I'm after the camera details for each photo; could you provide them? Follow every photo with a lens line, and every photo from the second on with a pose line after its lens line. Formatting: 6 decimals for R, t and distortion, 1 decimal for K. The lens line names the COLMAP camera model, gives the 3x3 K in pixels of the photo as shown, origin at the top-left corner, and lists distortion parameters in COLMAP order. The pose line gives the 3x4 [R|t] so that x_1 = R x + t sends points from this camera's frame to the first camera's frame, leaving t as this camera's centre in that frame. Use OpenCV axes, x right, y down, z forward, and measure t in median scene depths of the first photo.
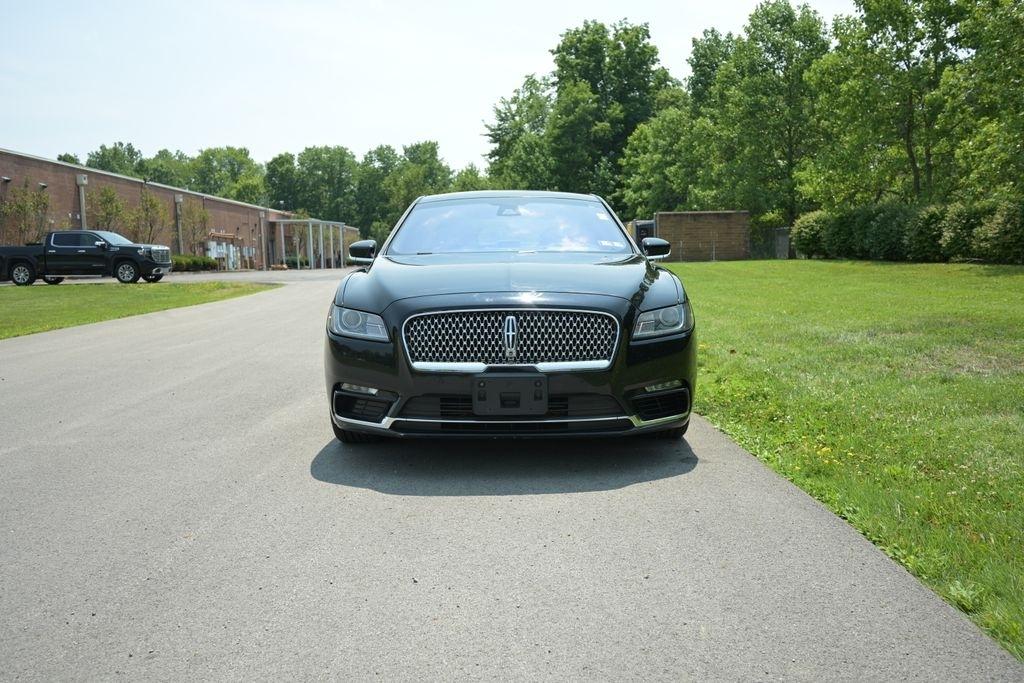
lens RADIAL K [[807.9, 0, 512.8], [0, 807.9, 346.5], [0, 0, 1]] dist [0.002094, -0.001279]
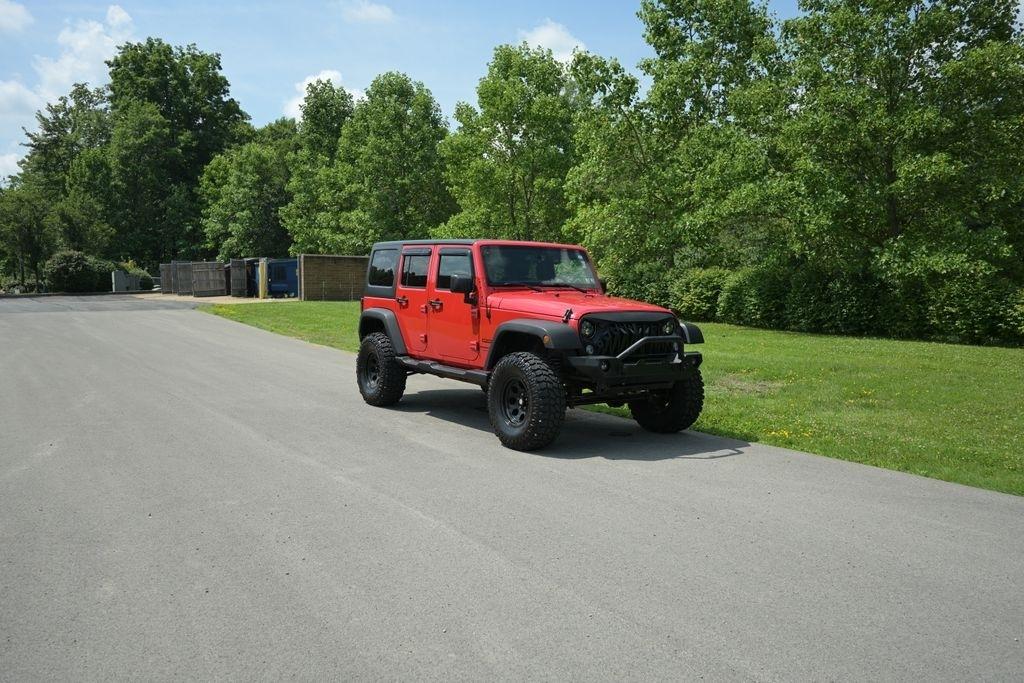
lens RADIAL K [[807.9, 0, 515.8], [0, 807.9, 349.3], [0, 0, 1]] dist [0.002094, -0.001279]
pose [[0.841439, -0.010841, 0.540243, -0.065591], [0.028319, 0.999309, -0.024055, -0.002811], [-0.539609, 0.035540, 0.841165, -0.018622]]
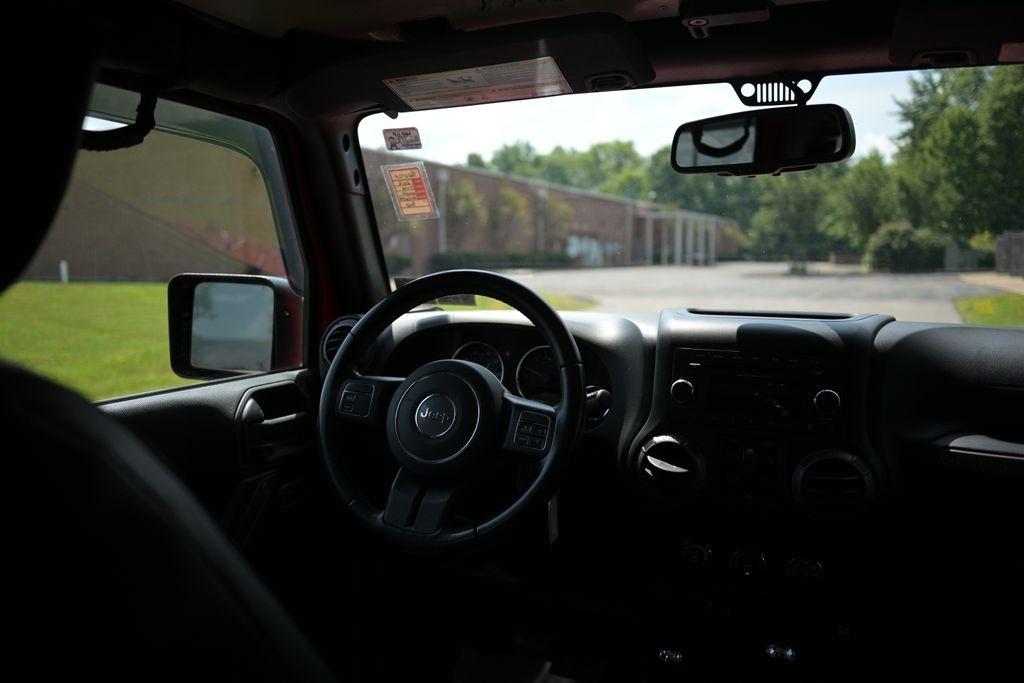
lens RADIAL K [[807.9, 0, 502.3], [0, 807.9, 346.7], [0, 0, 1]] dist [0.002094, -0.001279]
pose [[0.888738, 0.077289, -0.451852, 0.001474], [-0.072439, 0.996978, 0.028053, -0.015810], [0.452655, 0.007800, 0.891652, 0.076677]]
